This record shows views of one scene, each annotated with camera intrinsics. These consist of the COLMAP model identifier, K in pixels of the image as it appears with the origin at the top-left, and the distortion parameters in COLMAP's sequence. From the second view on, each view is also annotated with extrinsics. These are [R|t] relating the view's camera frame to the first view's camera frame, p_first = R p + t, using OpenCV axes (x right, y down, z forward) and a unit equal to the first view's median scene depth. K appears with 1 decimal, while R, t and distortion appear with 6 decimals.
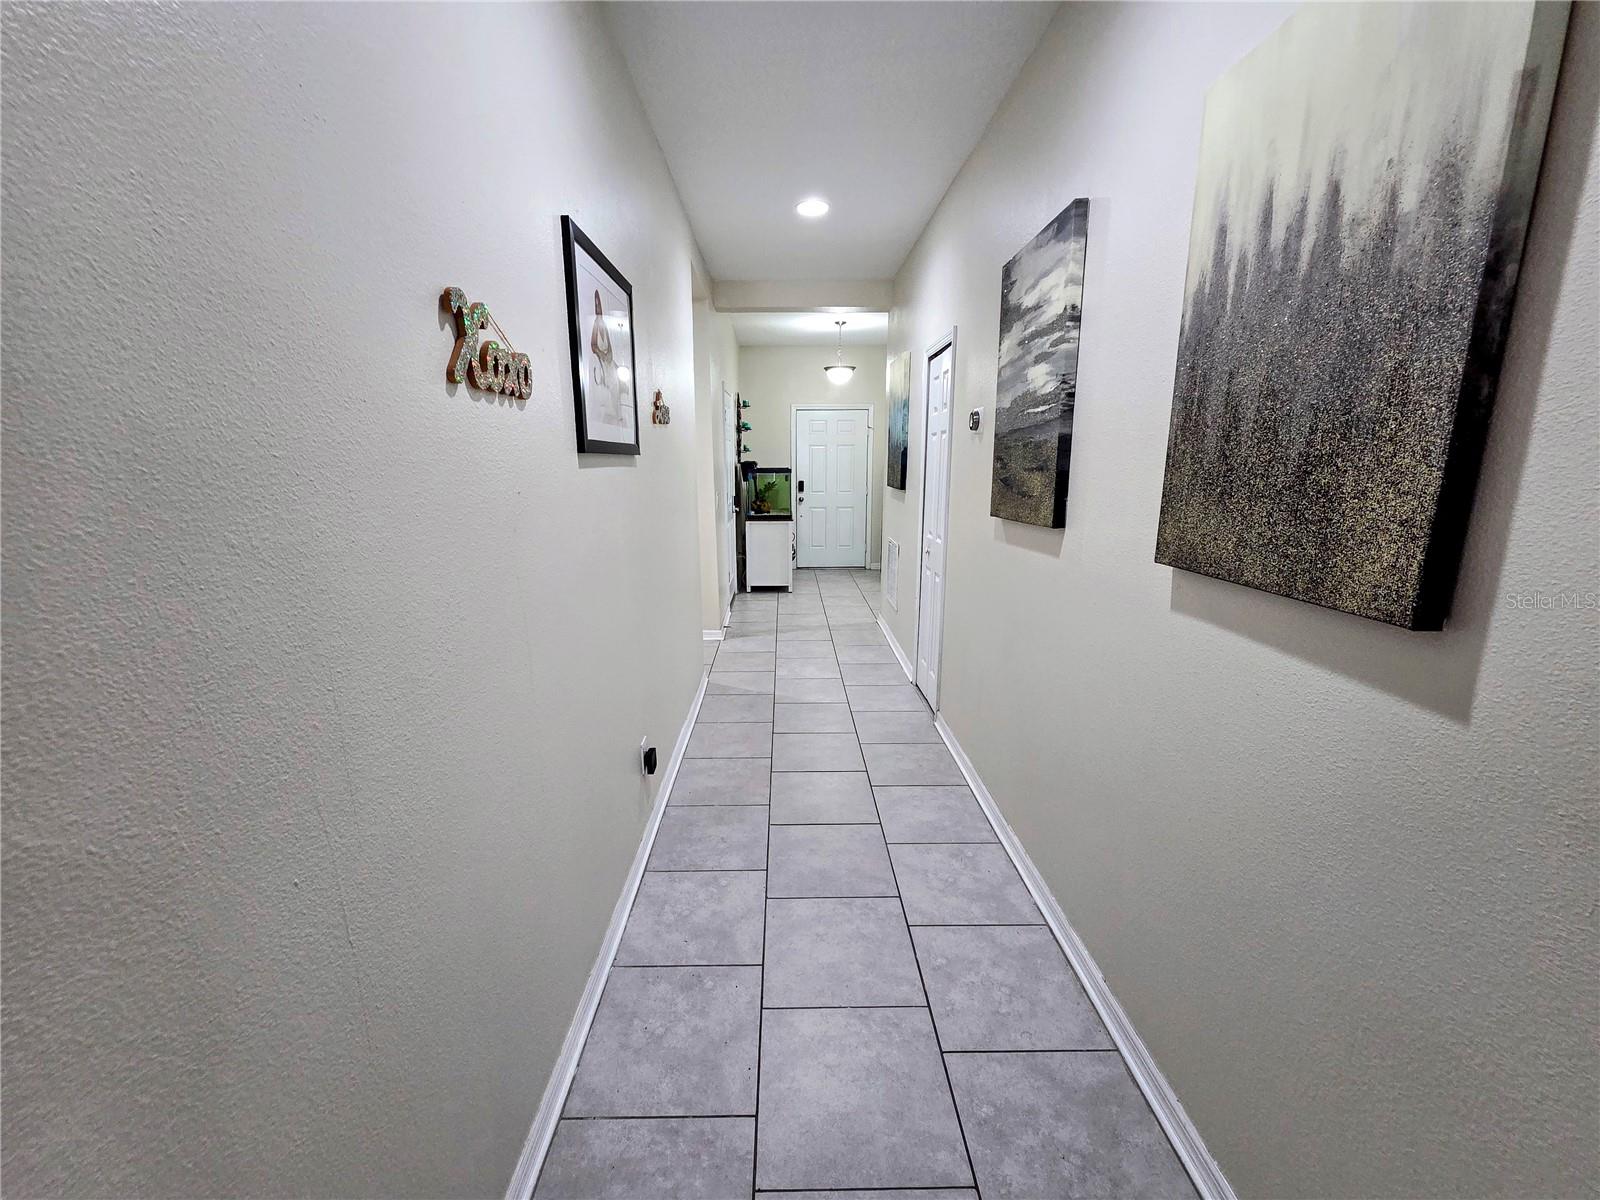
lens RADIAL K [[658.7, 0, 792.2], [0, 658.7, 597.7], [0, 0, 1]] dist [0.001415, -0.000011]
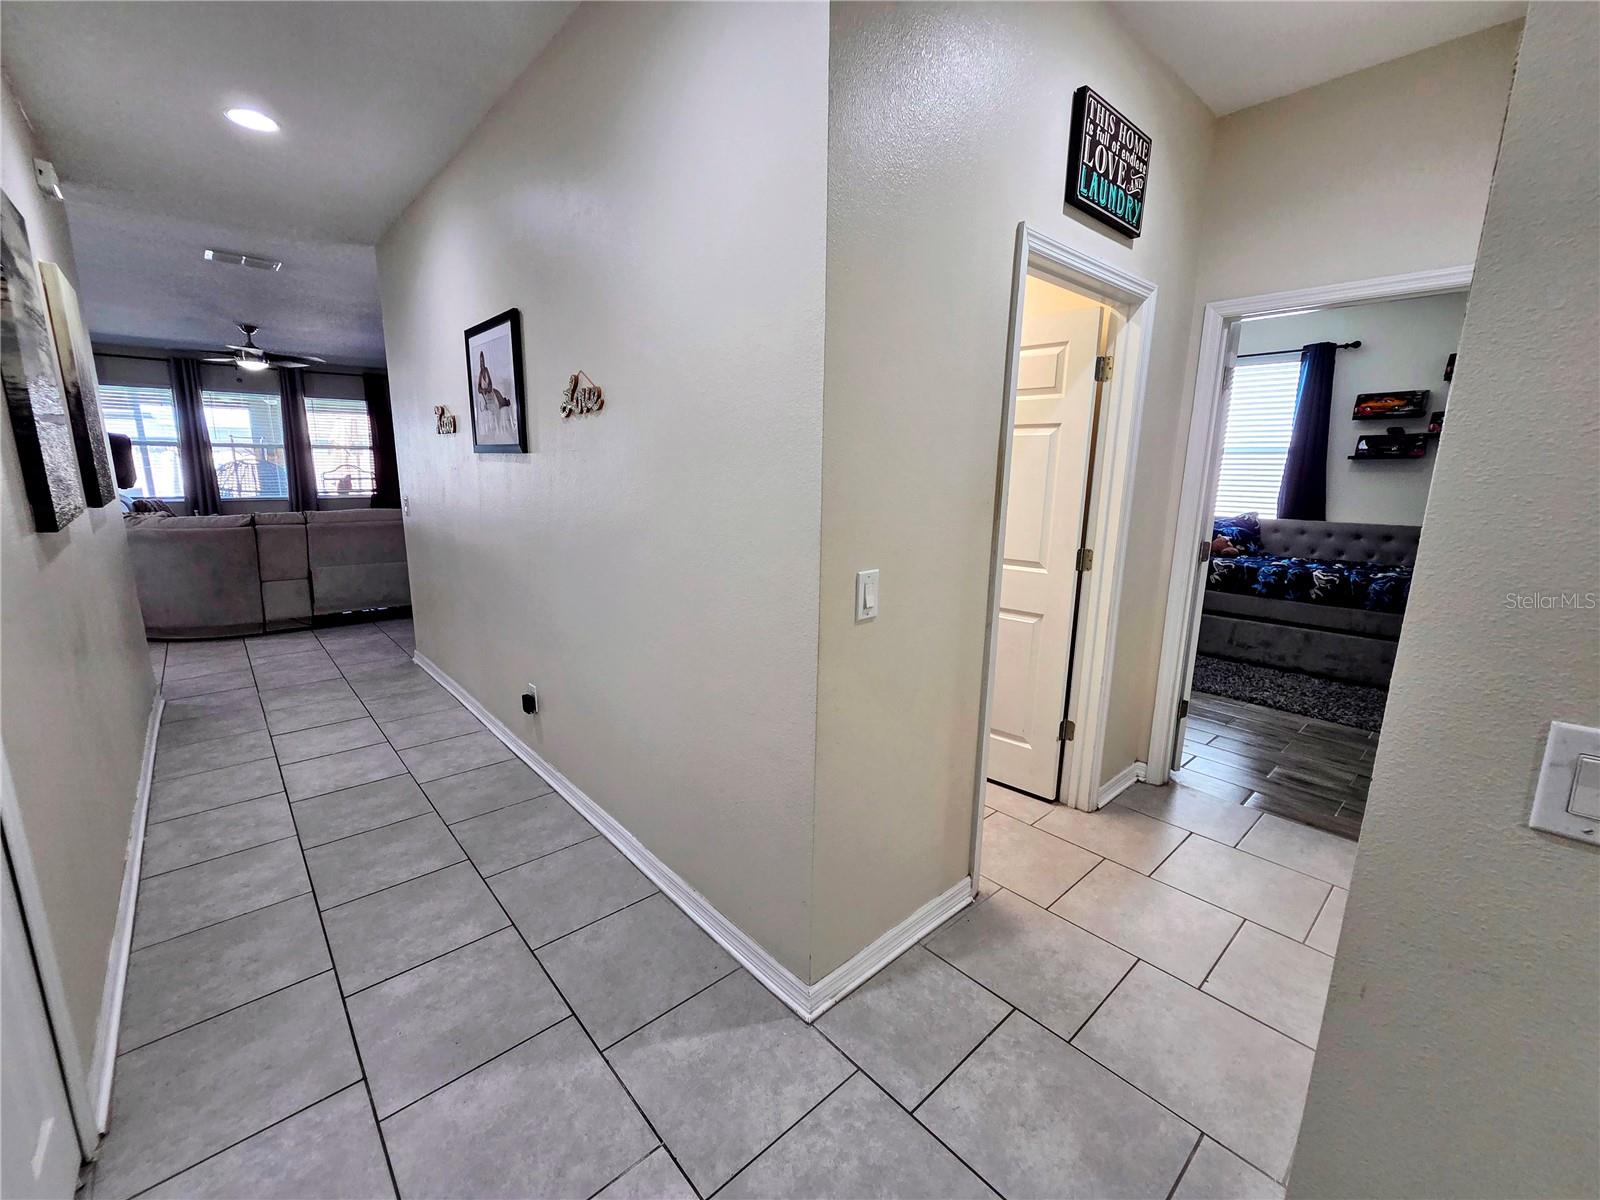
lens RADIAL K [[658.7, 0, 793.3], [0, 658.7, 592.5], [0, 0, 1]] dist [0.001415, -0.000011]
pose [[-0.755607, 0.127908, -0.642416, 0.187280], [-0.138577, 0.927335, 0.347630, -0.473639], [0.640199, 0.351696, -0.682975, 2.255105]]
